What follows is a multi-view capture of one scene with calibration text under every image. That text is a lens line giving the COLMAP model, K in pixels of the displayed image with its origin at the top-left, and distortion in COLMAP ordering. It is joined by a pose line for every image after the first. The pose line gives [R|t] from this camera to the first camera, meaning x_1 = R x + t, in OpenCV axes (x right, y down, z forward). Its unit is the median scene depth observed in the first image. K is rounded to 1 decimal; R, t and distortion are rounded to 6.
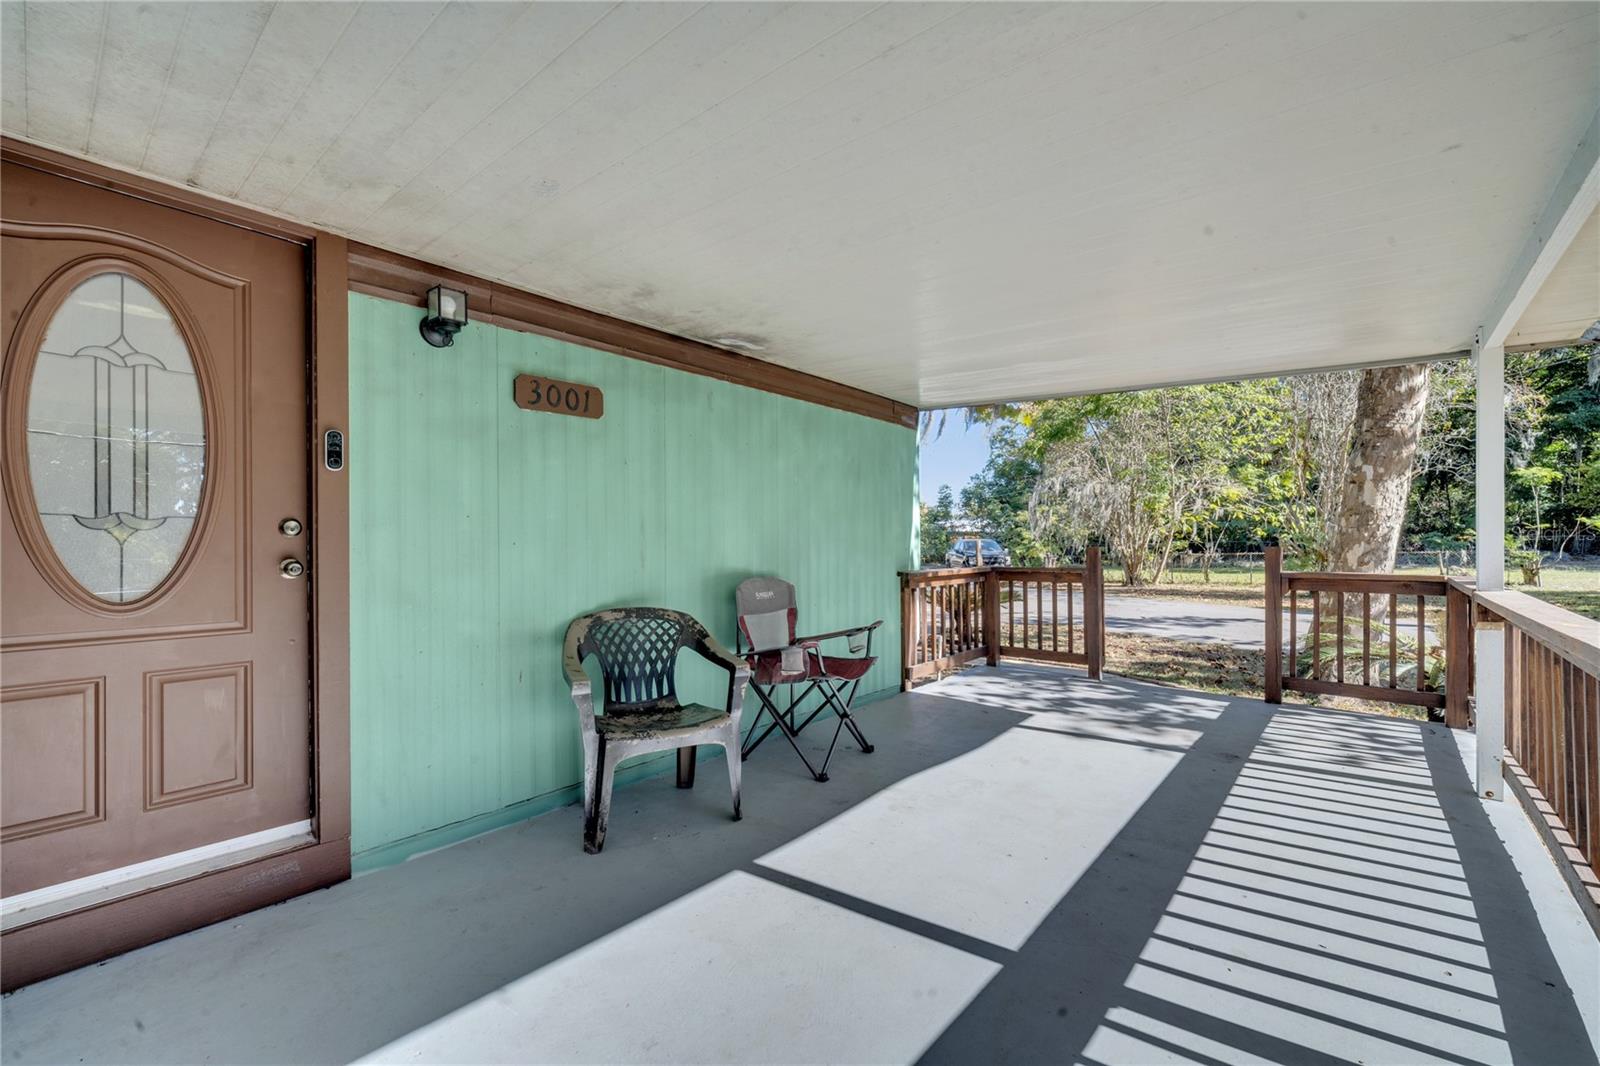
lens RADIAL K [[651.9, 0, 790.9], [0, 651.9, 546.3], [0, 0, 1]] dist [0.010817, -0.003284]
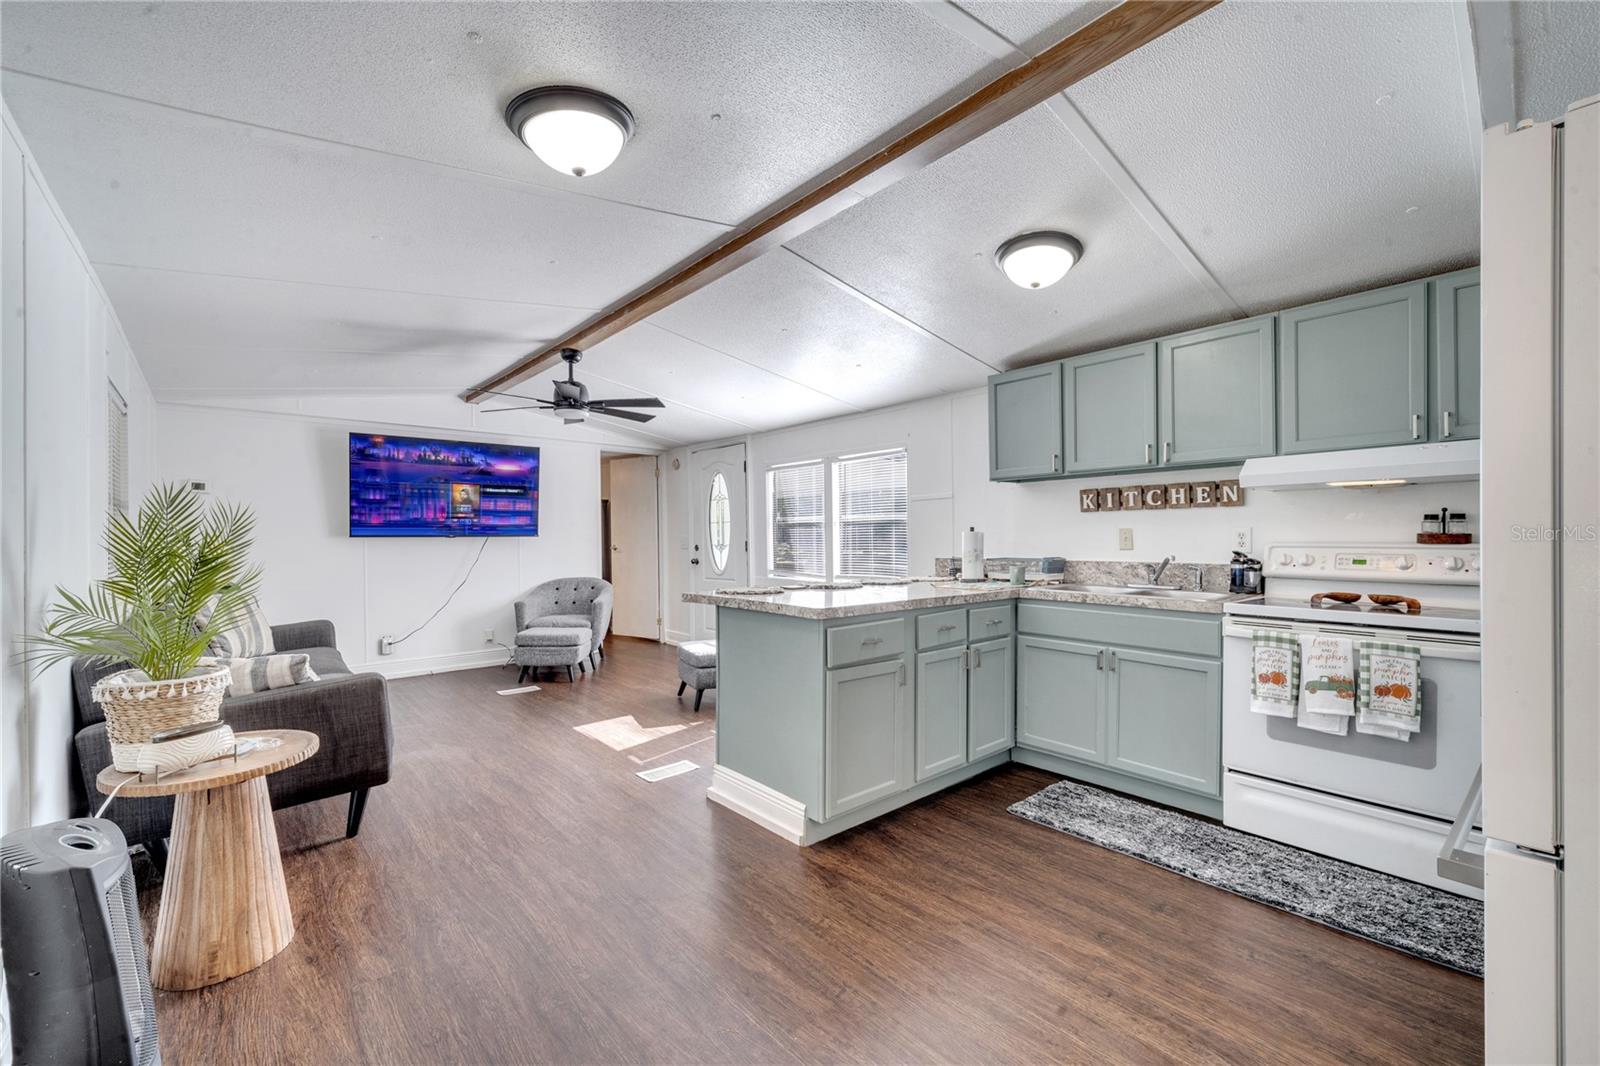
lens RADIAL K [[651.9, 0, 790.7], [0, 651.9, 540.1], [0, 0, 1]] dist [0.010817, -0.003284]
pose [[-0.133235, 0.005277, -0.991070, 1.817402], [0.006100, 0.999971, 0.004505, -0.071067], [0.991066, -0.005446, -0.133264, 1.491266]]
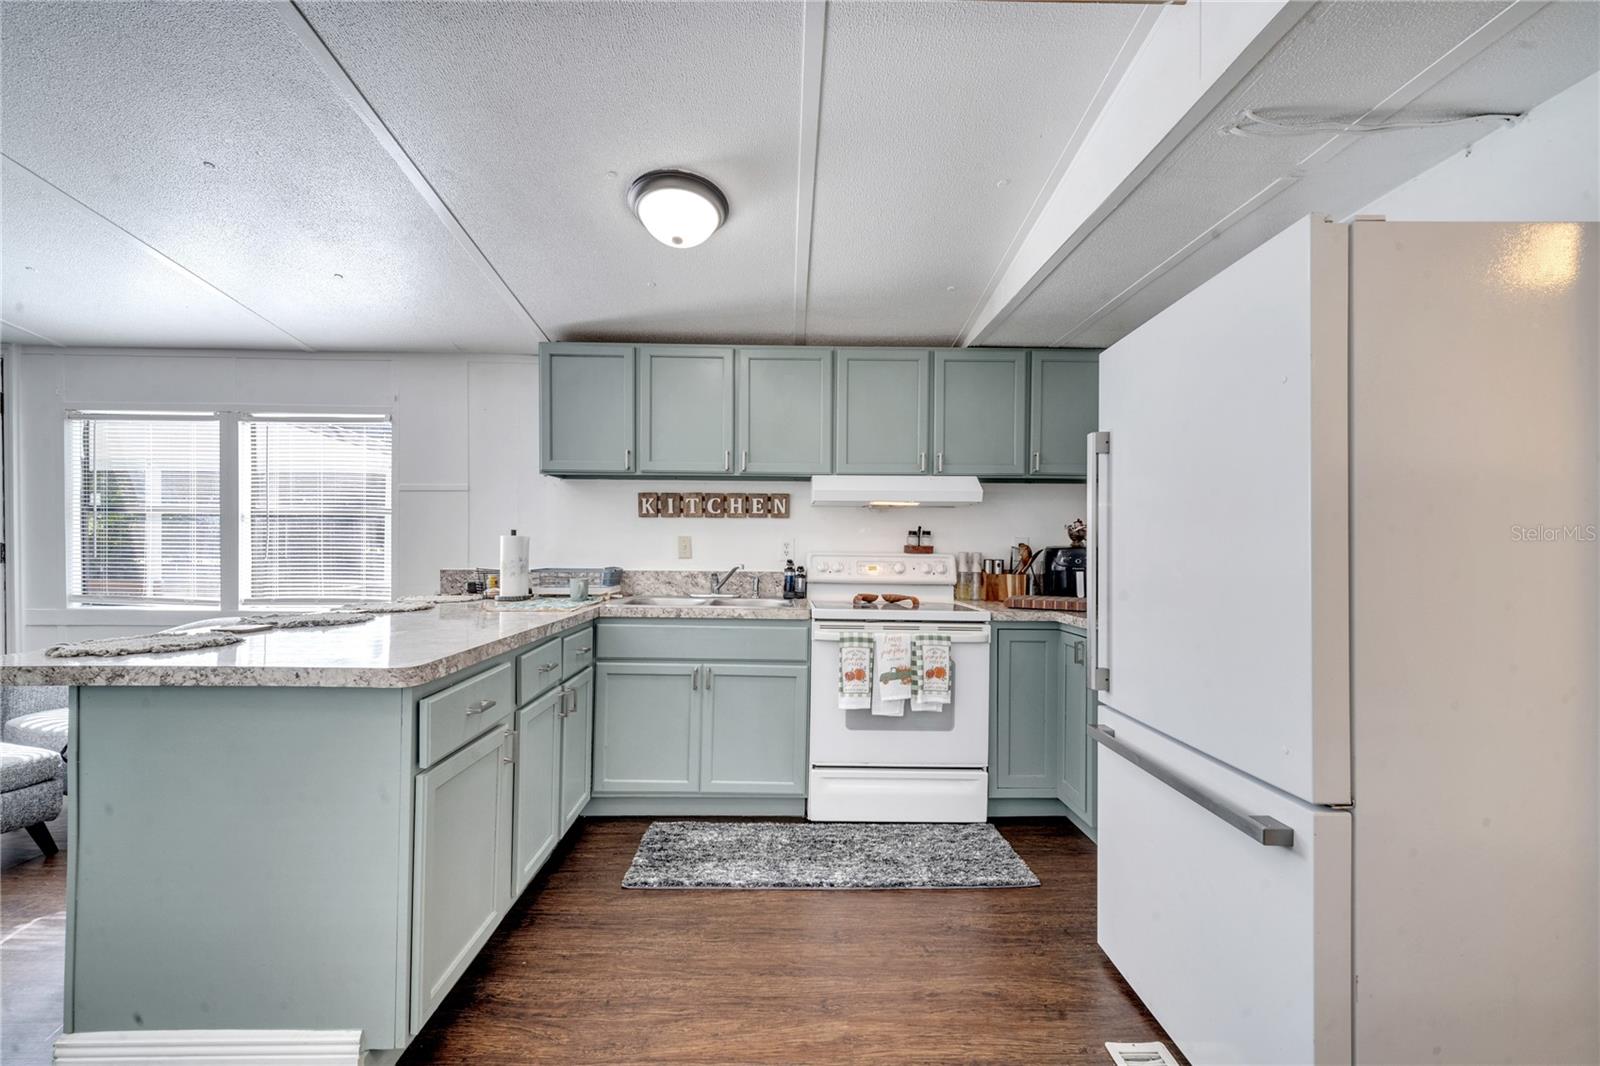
lens RADIAL K [[651.9, 0, 797.3], [0, 651.9, 546.2], [0, 0, 1]] dist [0.010817, -0.003284]
pose [[0.681811, 0.007928, -0.731485, 1.447961], [-0.009741, 0.999951, 0.001758, -0.069525], [0.731463, 0.005927, 0.681855, 1.252852]]
